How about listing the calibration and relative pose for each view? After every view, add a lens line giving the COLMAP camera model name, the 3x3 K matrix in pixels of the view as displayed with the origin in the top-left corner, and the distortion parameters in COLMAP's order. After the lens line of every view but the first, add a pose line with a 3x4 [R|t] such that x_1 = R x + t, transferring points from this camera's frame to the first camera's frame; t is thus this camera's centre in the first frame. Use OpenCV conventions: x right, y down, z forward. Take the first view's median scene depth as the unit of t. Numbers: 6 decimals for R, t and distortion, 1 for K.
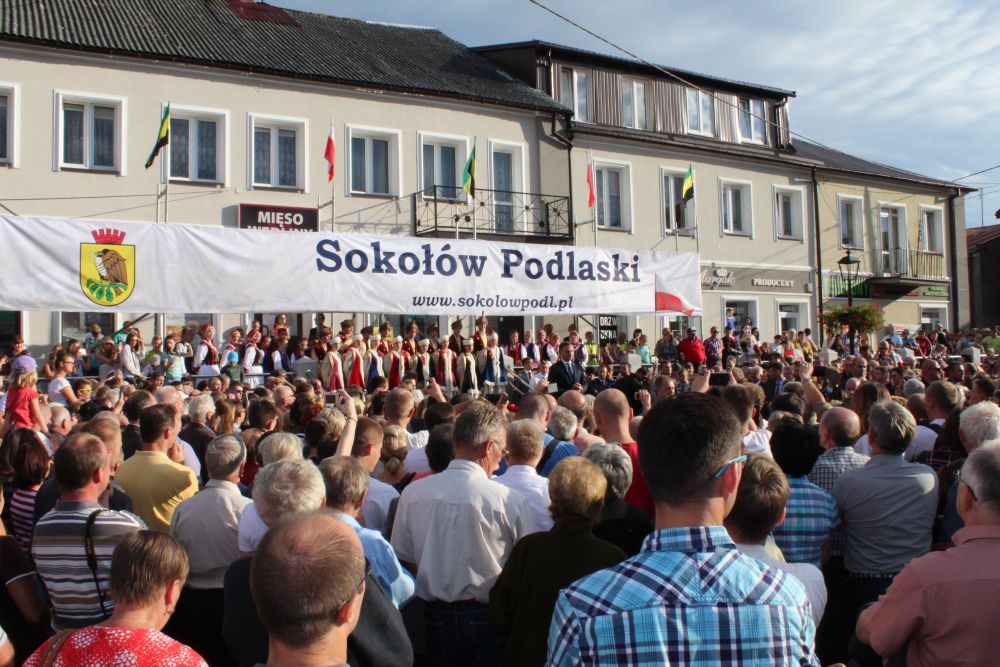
lens RADIAL K [[903.2, 0, 461.2], [0, 903.2, 317.4], [0, 0, 1]] dist [-0.088606, -0.023745]
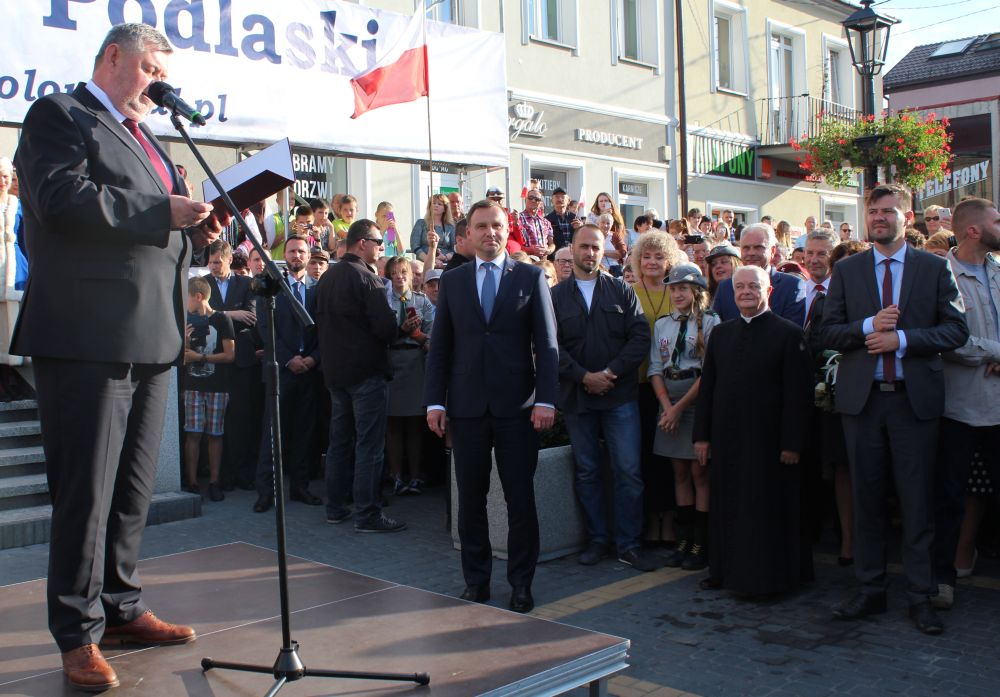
lens RADIAL K [[1150.2, 0, 389.1], [0, 1150.2, 312.1], [0, 0, 1]] dist [-0.081039, 0.000000]
pose [[0.973908, 0.003804, 0.226911, 0.078283], [-0.014658, 0.998826, 0.046168, 0.051989], [-0.226469, -0.048289, 0.972821, 0.467609]]
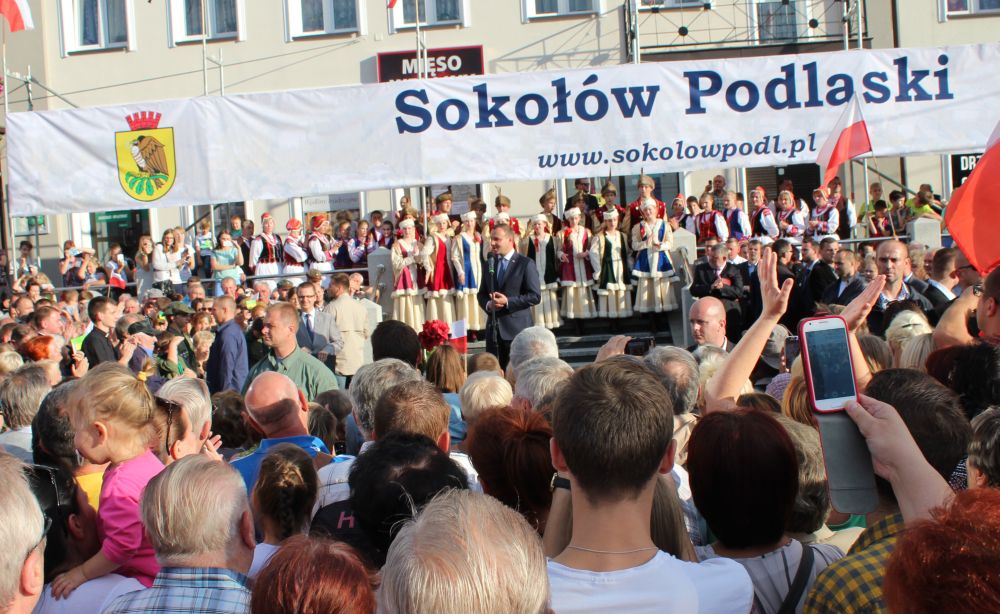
lens RADIAL K [[1064.1, 0, 492.7], [0, 1064.1, 301.5], [0, 0, 1]] dist [-0.114774, 0.000000]
pose [[0.837358, -0.004173, -0.546639, 0.341657], [0.071884, 0.992128, 0.102540, 0.002691], [0.541908, -0.125157, 0.831067, 0.245177]]
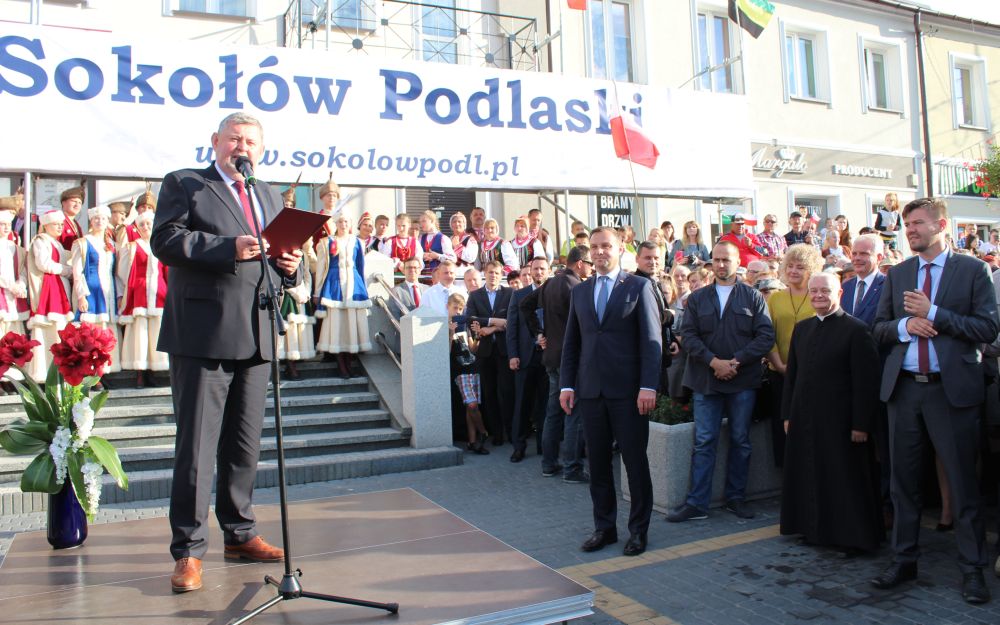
lens RADIAL K [[829.6, 0, 483.3], [0, 829.6, 276.4], [0, 0, 1]] dist [-0.129939, 0.076196]
pose [[0.996322, -0.012210, -0.084815, 0.146625], [0.012673, 0.999908, 0.004924, 0.050882], [0.084747, -0.005981, 0.996385, 0.476630]]
